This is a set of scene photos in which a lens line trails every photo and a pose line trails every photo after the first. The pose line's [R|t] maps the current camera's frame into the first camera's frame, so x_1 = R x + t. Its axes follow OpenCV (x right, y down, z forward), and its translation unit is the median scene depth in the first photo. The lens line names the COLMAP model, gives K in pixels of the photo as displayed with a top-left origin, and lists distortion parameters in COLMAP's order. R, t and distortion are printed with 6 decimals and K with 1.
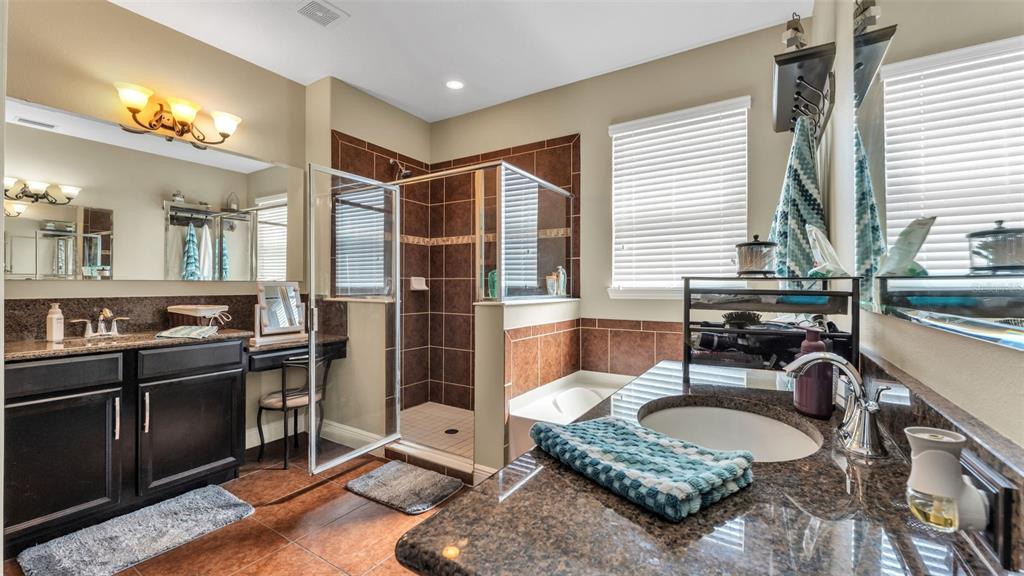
lens RADIAL K [[405.8, 0, 508.0], [0, 405.8, 285.6], [0, 0, 1]] dist [-0.001291, 0.000058]
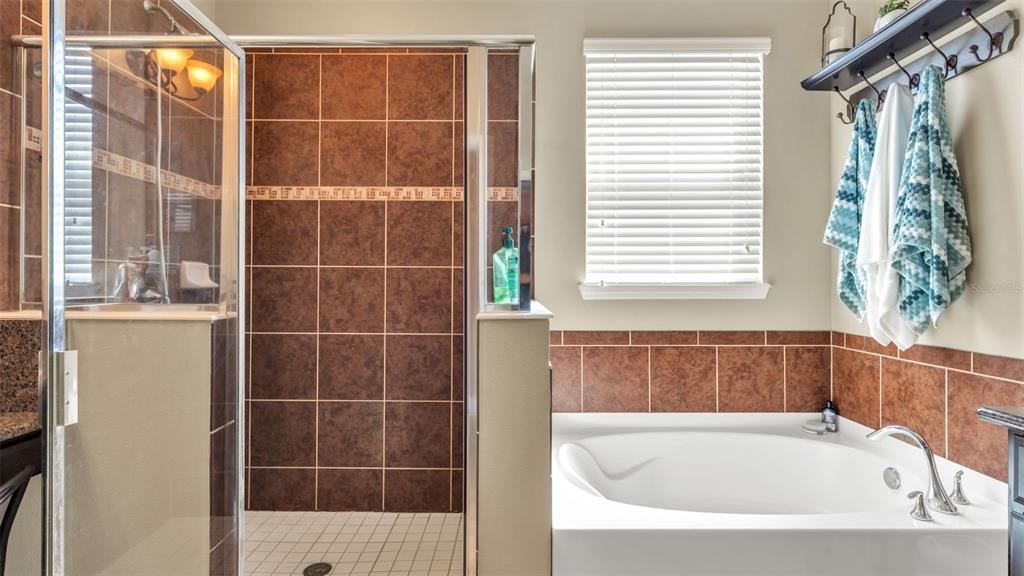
lens RADIAL K [[511.6, 0, 517.1], [0, 511.6, 277.3], [0, 0, 1]] dist [-0.000909, 0.000709]
pose [[0.846727, 0.003934, 0.532013, -0.298739], [-0.001761, 0.999988, -0.004592, -0.000157], [-0.532024, 0.002951, 0.846724, 0.368611]]
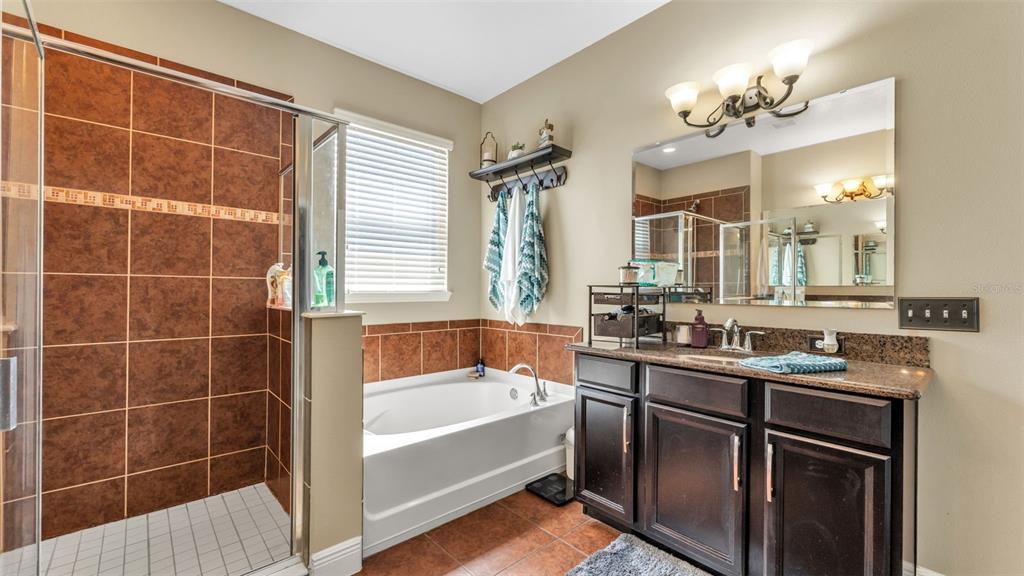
lens RADIAL K [[405.8, 0, 505.2], [0, 405.8, 290.8], [0, 0, 1]] dist [-0.001291, 0.000058]
pose [[0.286137, -0.001143, 0.958188, -0.510122], [-0.005316, 0.999982, 0.002780, -0.000319], [-0.958174, -0.005889, 0.286125, 0.409373]]
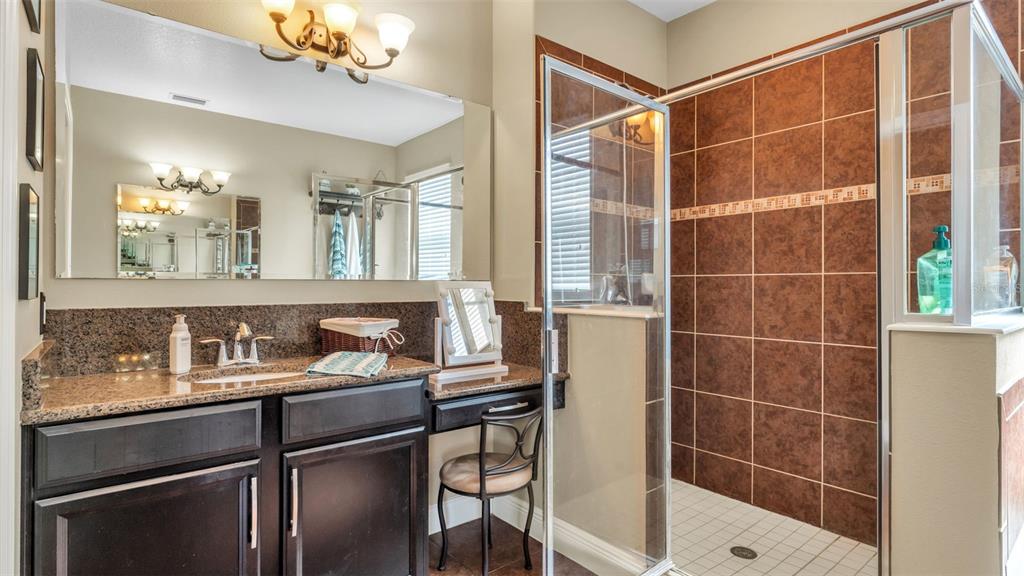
lens RADIAL K [[511.6, 0, 509.1], [0, 511.6, 286.2], [0, 0, 1]] dist [-0.000909, 0.000709]
pose [[0.946679, -0.001580, -0.322173, -0.240035], [0.001073, 0.999998, -0.001751, -0.000291], [0.322175, 0.001312, 0.946679, 0.267264]]
